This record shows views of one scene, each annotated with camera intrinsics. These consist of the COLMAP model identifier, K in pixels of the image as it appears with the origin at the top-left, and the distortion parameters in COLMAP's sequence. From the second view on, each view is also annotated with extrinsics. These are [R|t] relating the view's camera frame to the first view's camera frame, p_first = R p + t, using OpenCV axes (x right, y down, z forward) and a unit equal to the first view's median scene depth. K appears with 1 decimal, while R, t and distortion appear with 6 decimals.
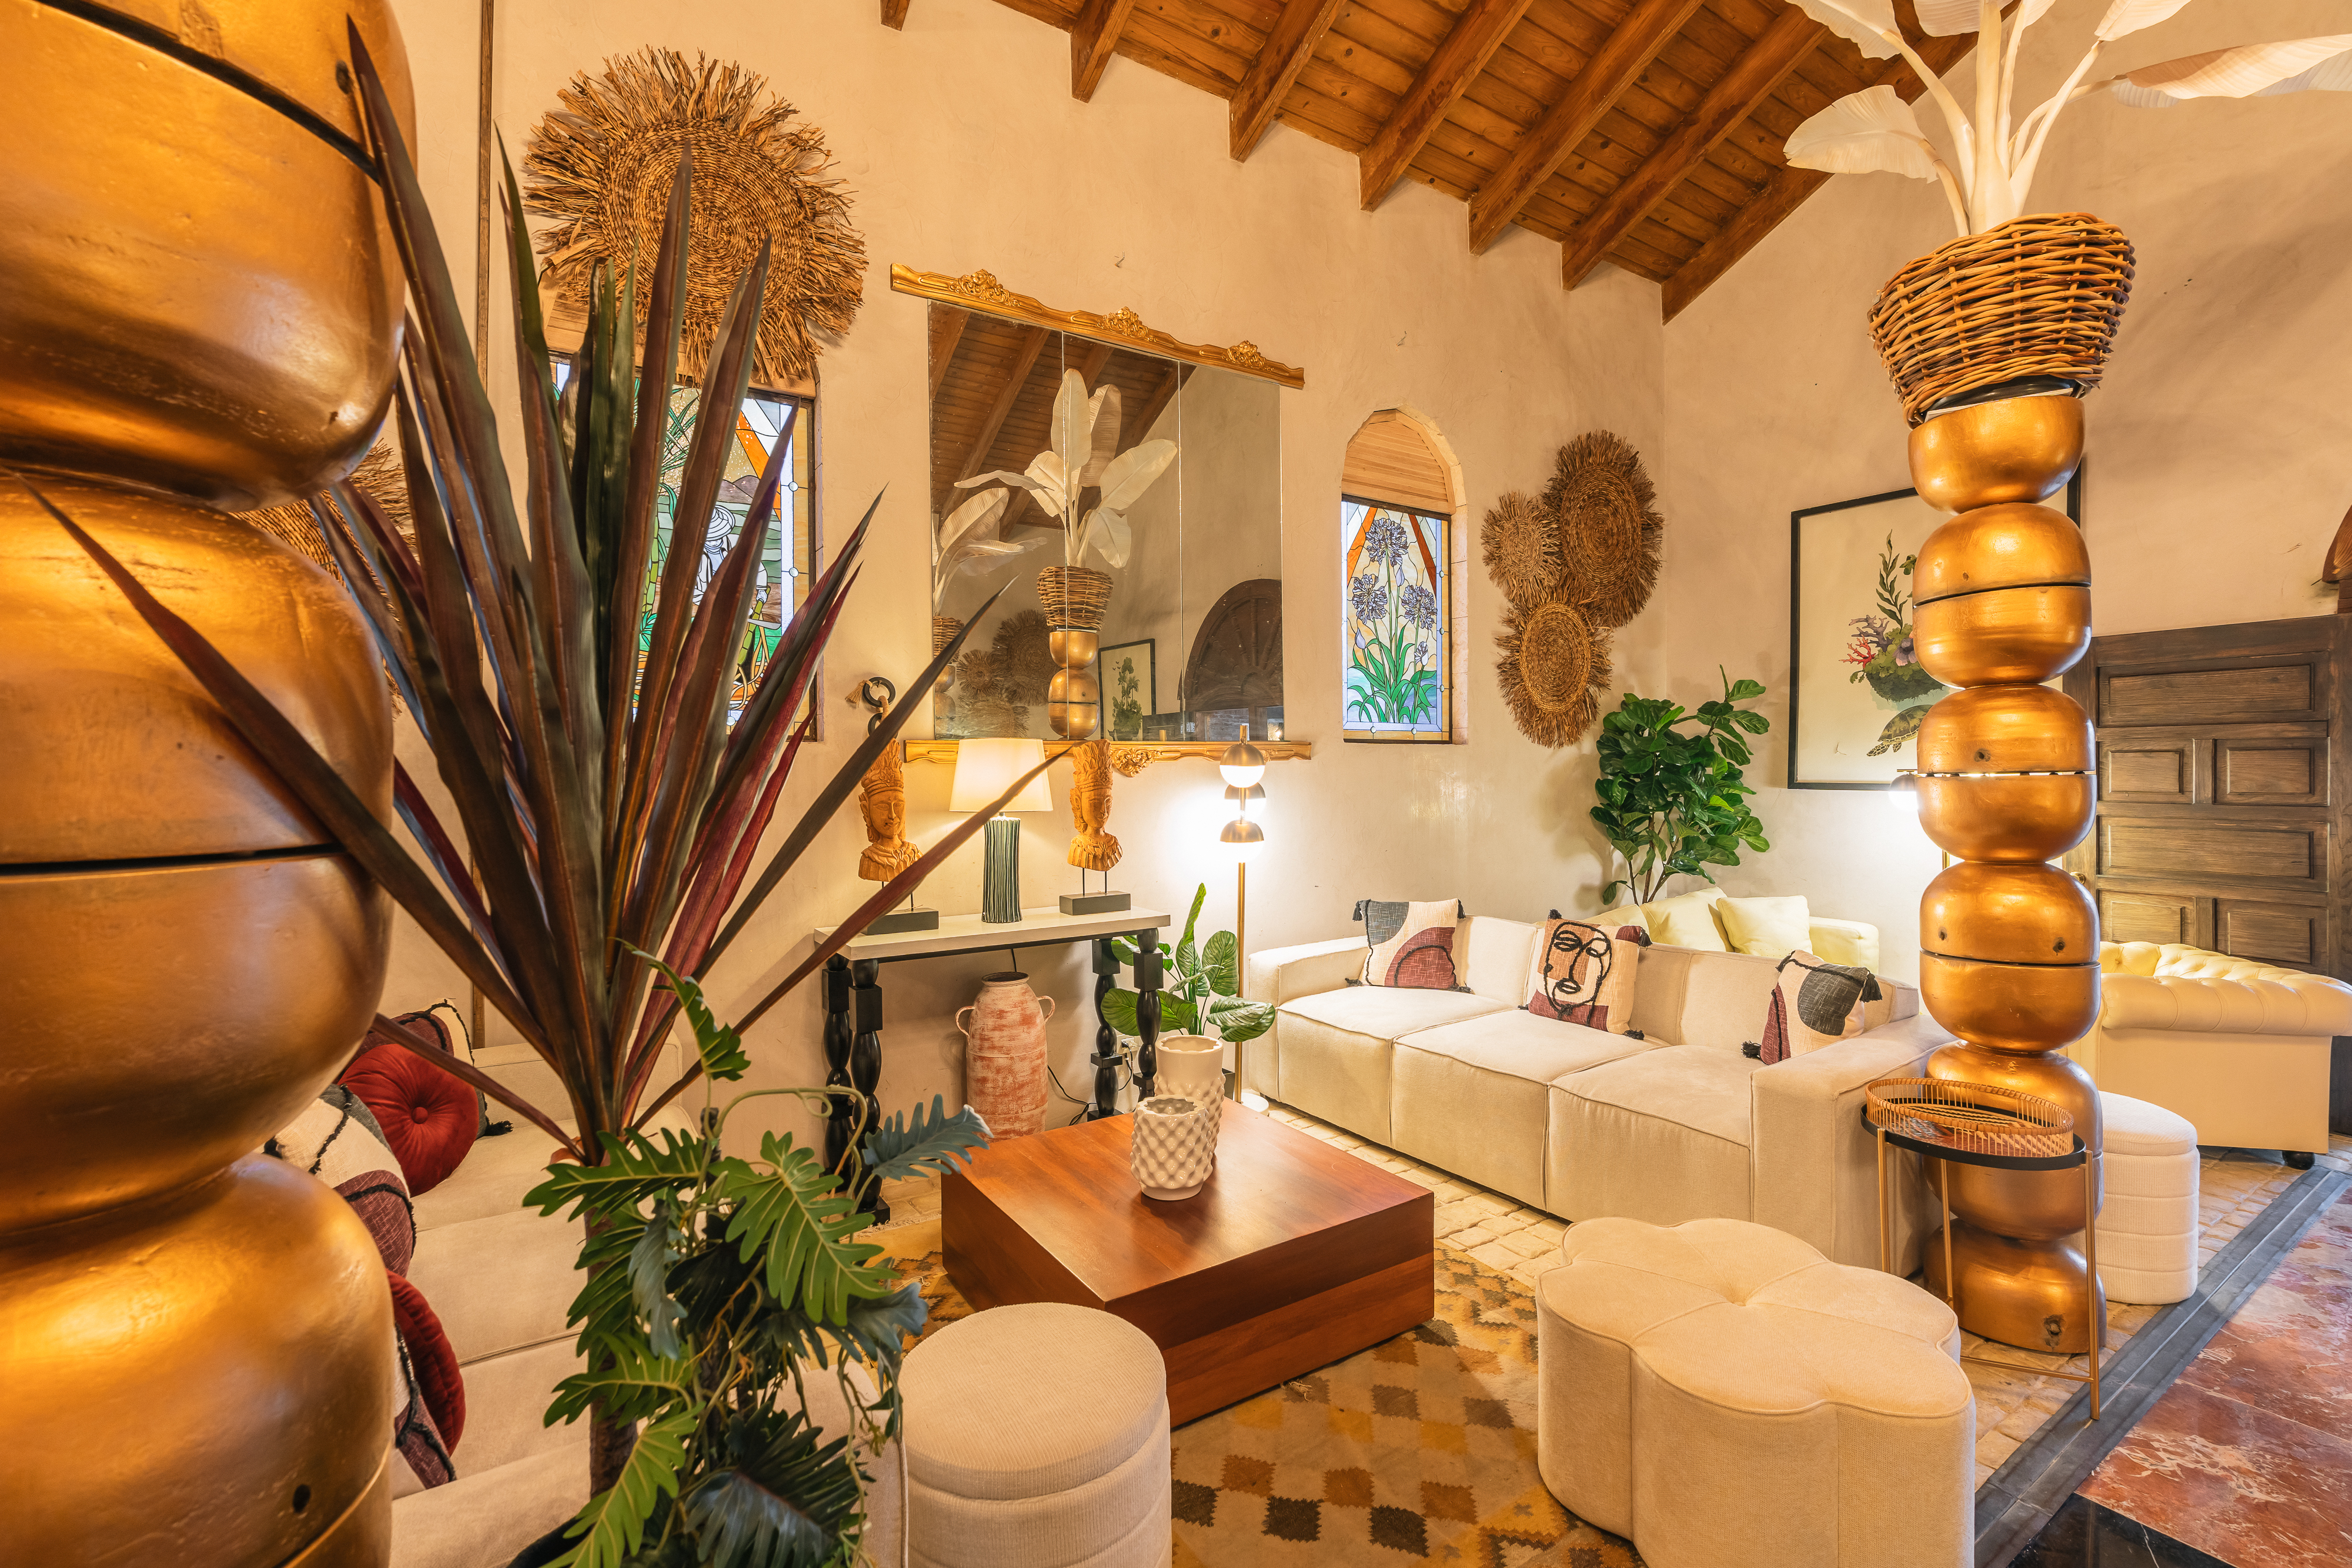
lens RADIAL K [[1043.1, 0, 1212.6], [0, 1043.1, 774.3], [0, 0, 1]] dist [-0.002233, -0.000919]
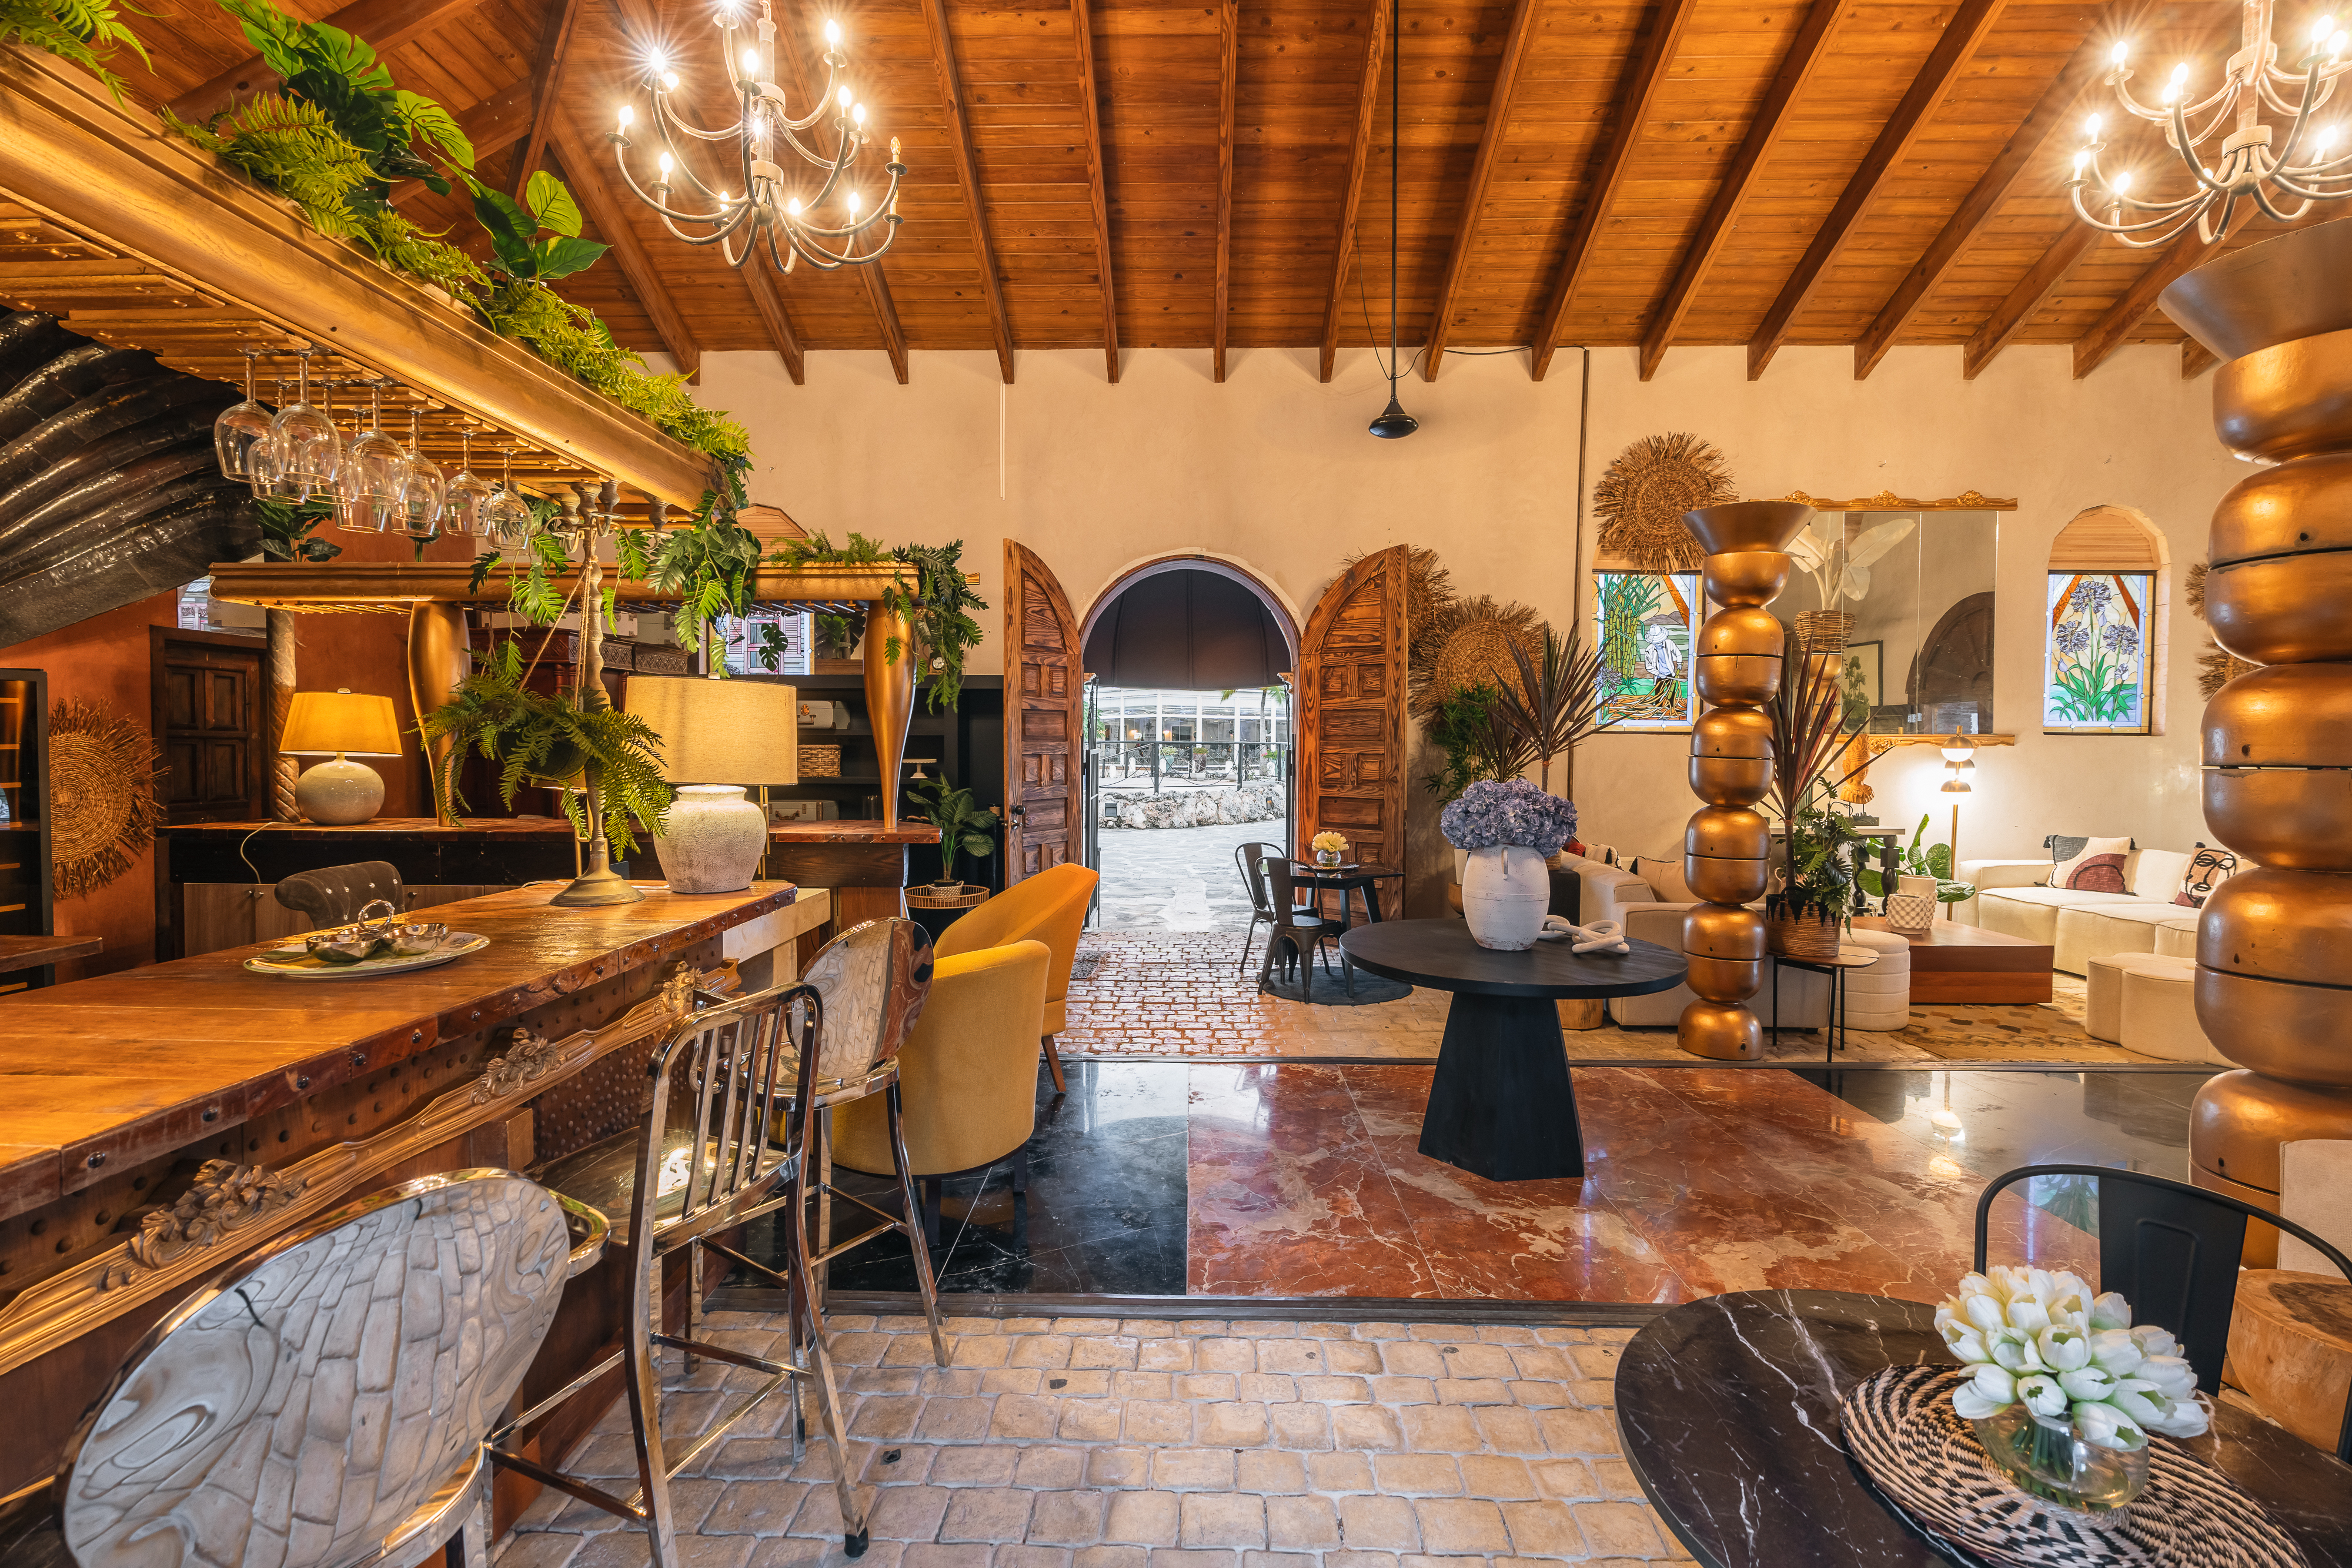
lens RADIAL K [[1104.1, 0, 1145.5], [0, 1104.1, 774.4], [0, 0, 1]] dist [-0.000147, 0.005581]
pose [[0.809915, 0.027705, -0.585892, 0.010787], [-0.015754, 0.999551, 0.025488, 0.006827], [0.586335, -0.011413, 0.809988, -1.056103]]
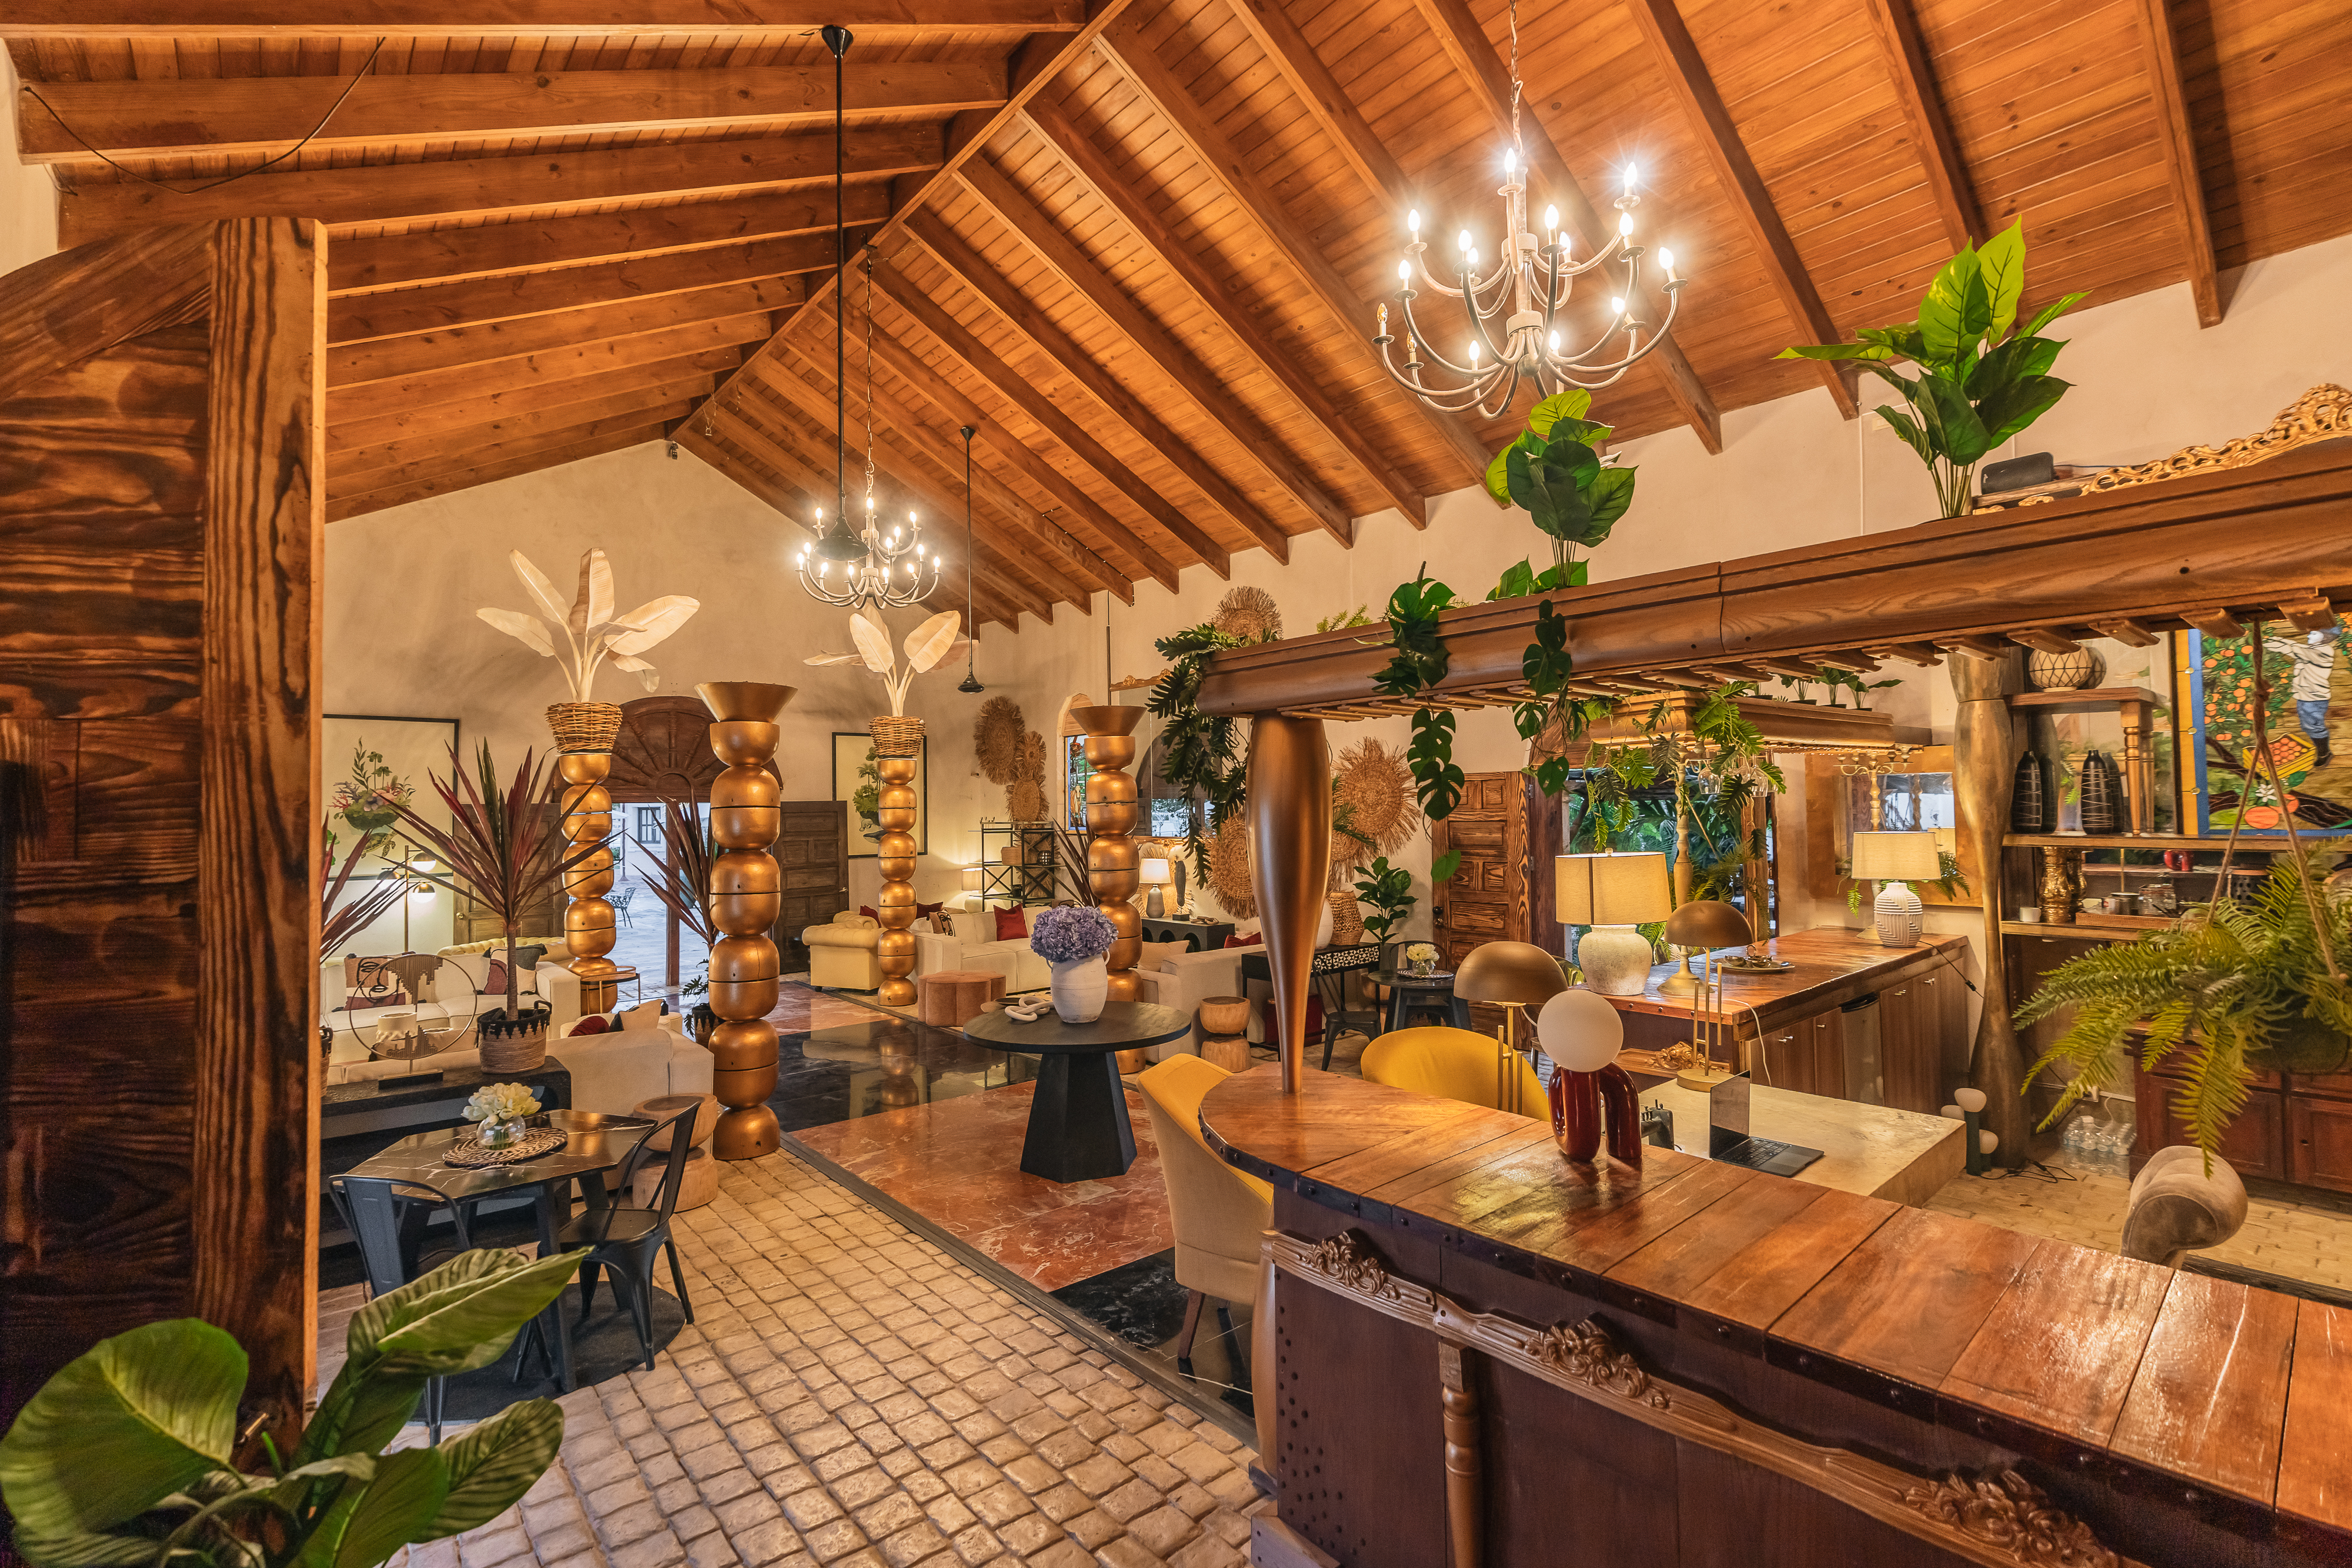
lens RADIAL K [[1043.1, 0, 1212.6], [0, 1043.1, 774.3], [0, 0, 1]] dist [-0.002233, -0.000919]
pose [[-0.146649, 0.038861, 0.988425, -1.414727], [0.022328, 0.999103, -0.035968, -0.072360], [-0.988937, 0.016795, -0.147386, -0.205913]]
